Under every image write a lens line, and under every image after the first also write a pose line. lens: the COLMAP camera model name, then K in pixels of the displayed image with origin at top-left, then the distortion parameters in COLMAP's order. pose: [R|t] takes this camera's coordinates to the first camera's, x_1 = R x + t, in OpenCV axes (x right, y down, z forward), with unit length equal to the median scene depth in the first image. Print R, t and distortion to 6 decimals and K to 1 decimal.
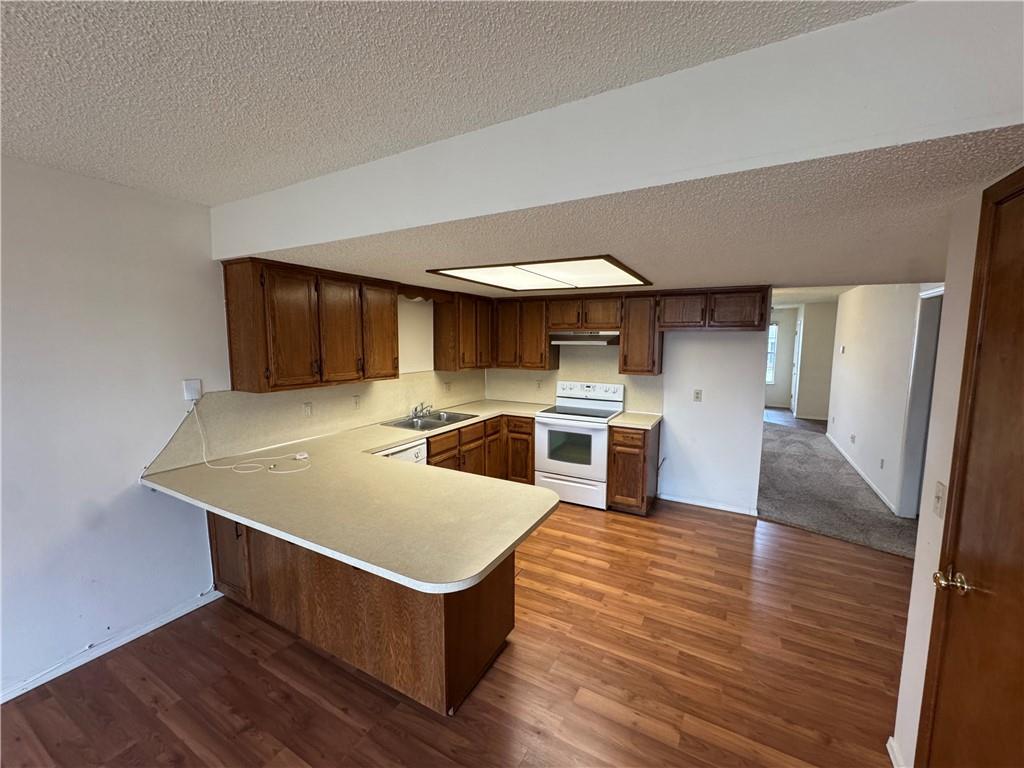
lens RADIAL K [[412.6, 0, 507.3], [0, 412.6, 384.4], [0, 0, 1]] dist [0.002425, 0.000892]
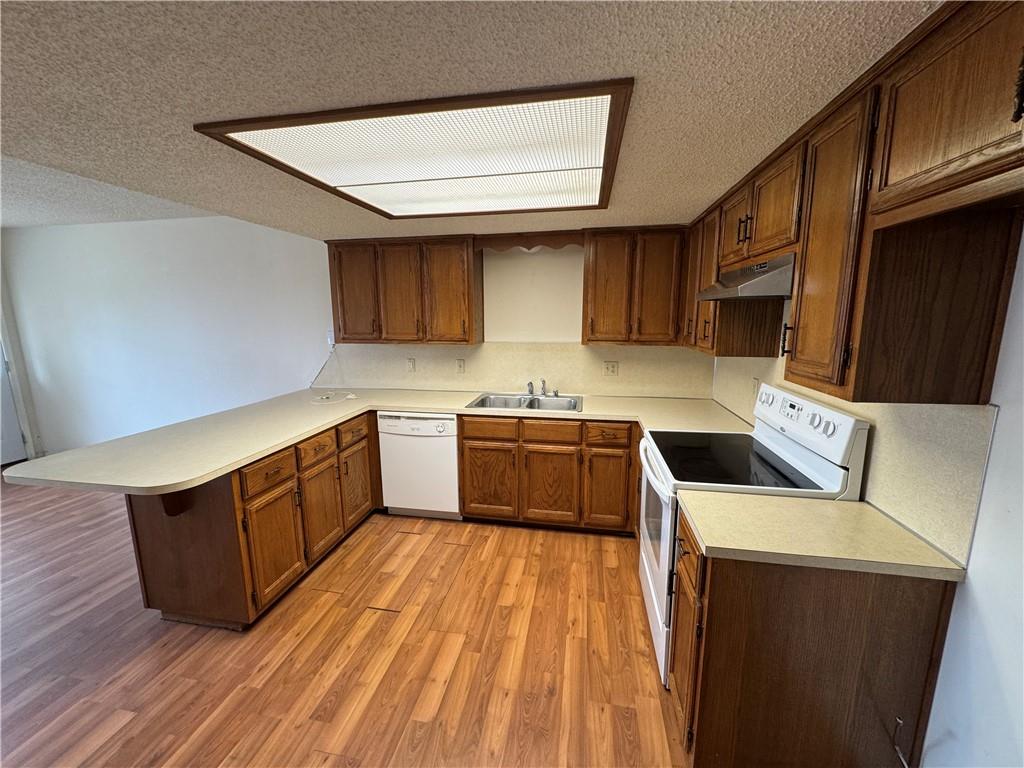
lens RADIAL K [[412.6, 0, 509.1], [0, 412.6, 381.0], [0, 0, 1]] dist [0.002425, 0.000892]
pose [[0.318842, 0.142415, -0.937047, 0.629996], [-0.093628, 0.988544, 0.118384, -0.050704], [0.943172, 0.049988, 0.328524, 0.805714]]
